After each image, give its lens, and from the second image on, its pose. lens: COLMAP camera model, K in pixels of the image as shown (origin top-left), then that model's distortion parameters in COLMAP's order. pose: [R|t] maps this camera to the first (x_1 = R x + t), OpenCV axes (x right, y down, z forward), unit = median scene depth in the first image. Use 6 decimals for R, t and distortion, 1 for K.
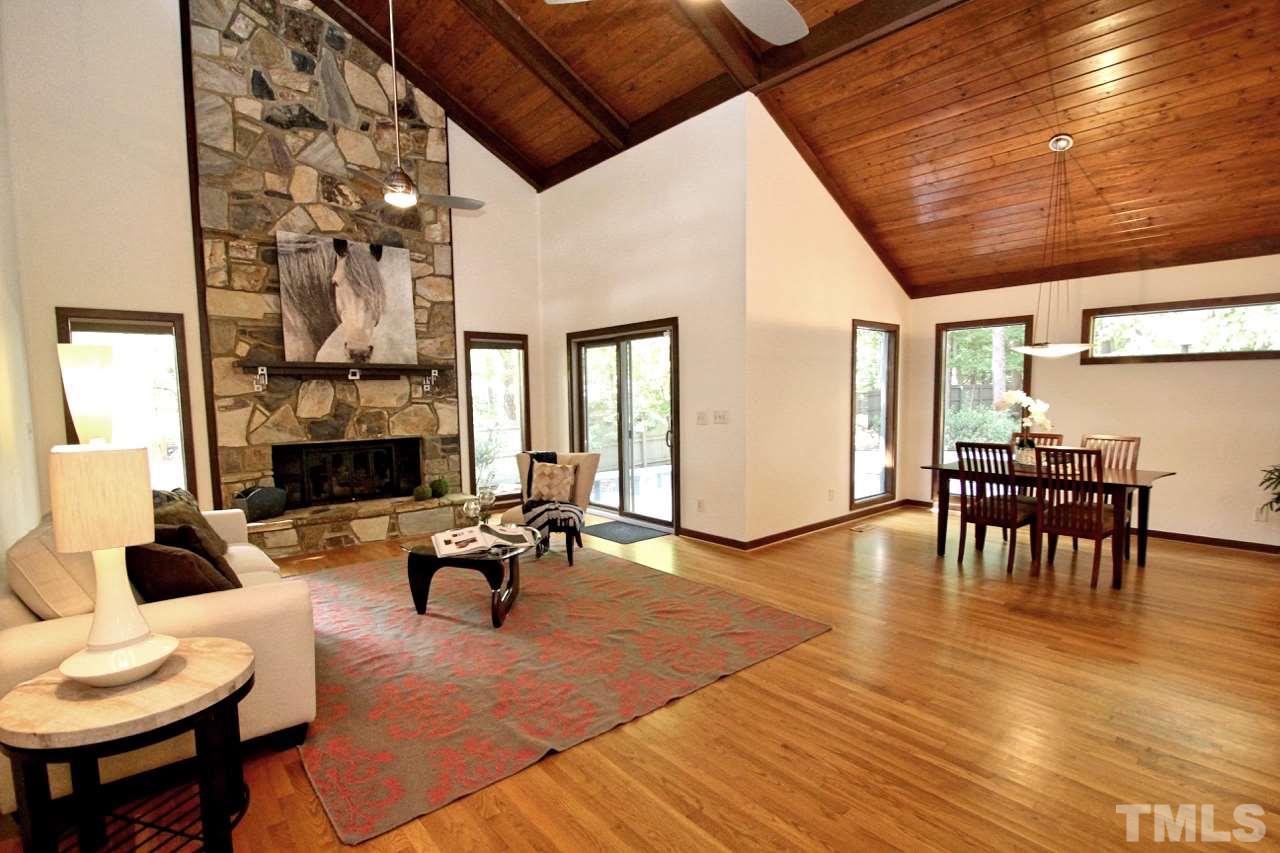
lens RADIAL K [[607.5, 0, 631.4], [0, 607.5, 434.8], [0, 0, 1]] dist [-0.020644, -0.001895]
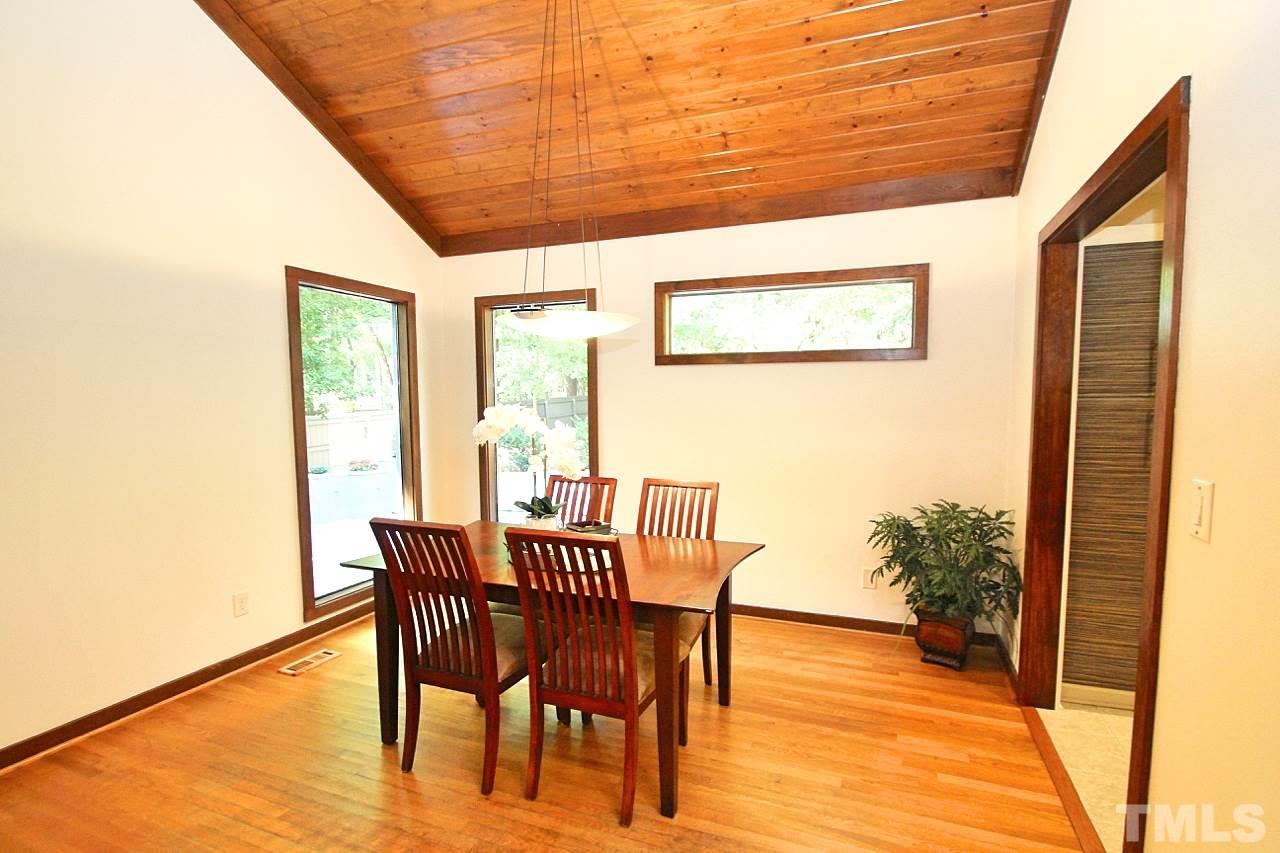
lens RADIAL K [[607.5, 0, 645.8], [0, 607.5, 430.1], [0, 0, 1]] dist [-0.020644, -0.001895]
pose [[0.876987, -0.017760, 0.480185, 0.432657], [0.022937, 0.999725, -0.004916, -0.043817], [-0.479966, 0.015325, 0.877153, 0.430875]]
